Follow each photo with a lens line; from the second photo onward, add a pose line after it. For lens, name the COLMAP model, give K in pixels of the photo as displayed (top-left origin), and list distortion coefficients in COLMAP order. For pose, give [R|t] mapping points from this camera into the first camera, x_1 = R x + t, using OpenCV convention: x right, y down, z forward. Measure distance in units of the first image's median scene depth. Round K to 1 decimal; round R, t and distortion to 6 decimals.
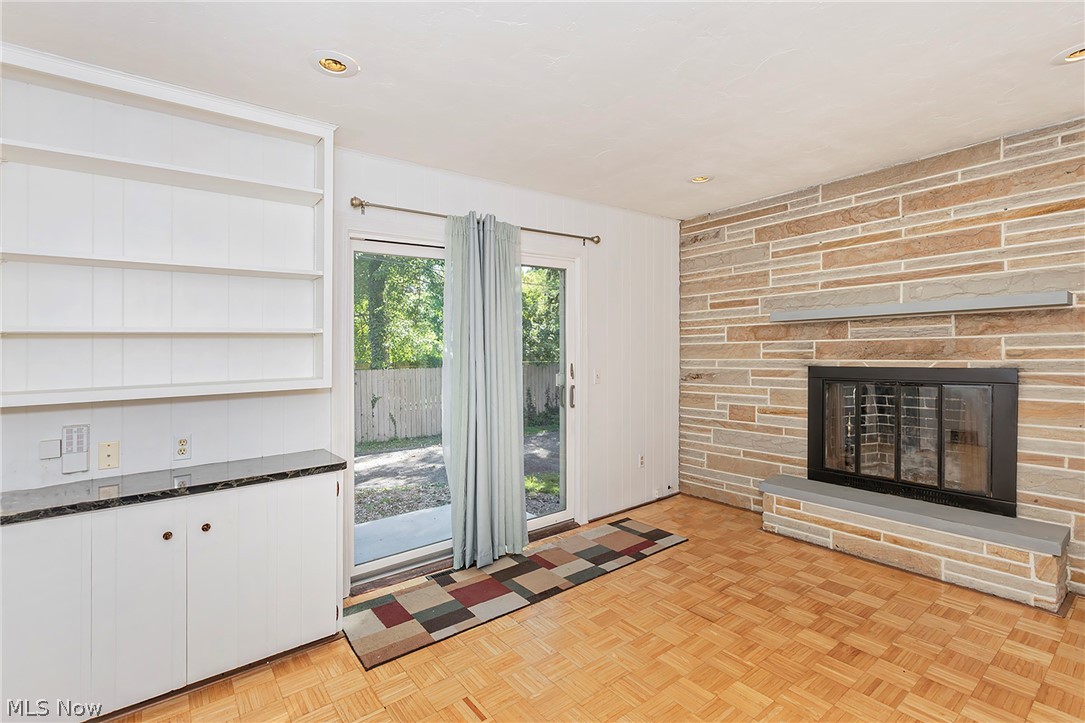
lens RADIAL K [[515.4, 0, 546.5], [0, 515.4, 340.3], [0, 0, 1]] dist [0.002266, 0.000175]
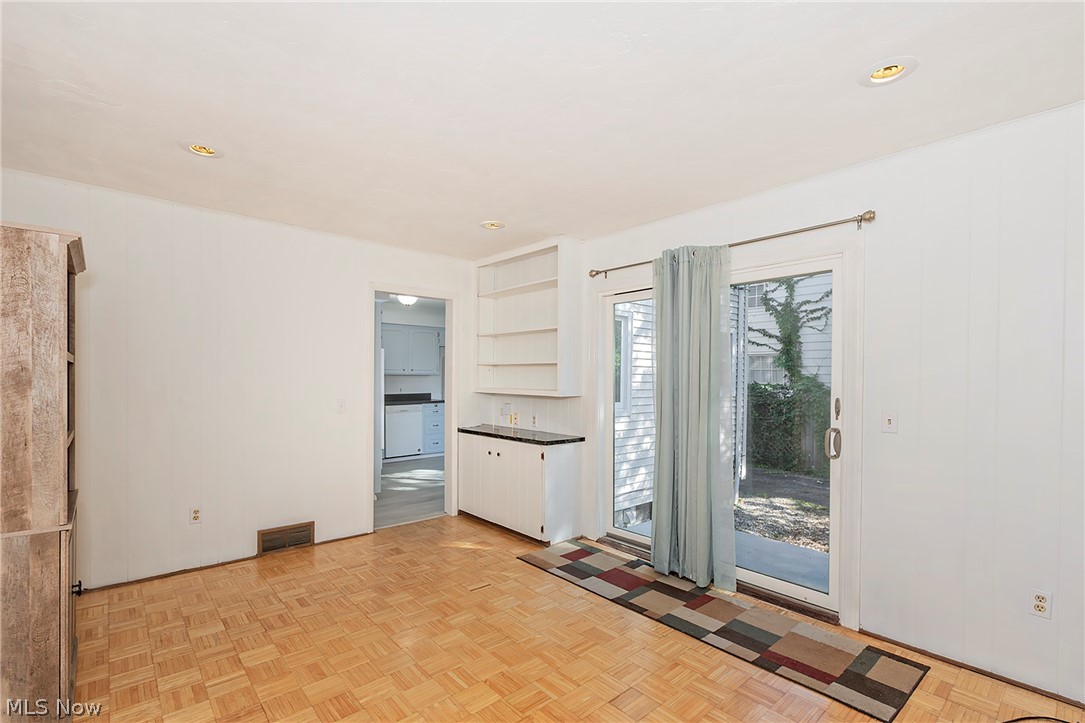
lens RADIAL K [[499.6, 0, 542.5], [0, 499.6, 361.5], [0, 0, 1]] dist [-0.000405, -0.000099]
pose [[0.048546, -0.009385, -0.998777, 0.966856], [0.005580, 0.999943, -0.009124, -0.003623], [0.998805, -0.005130, 0.048596, 0.725984]]
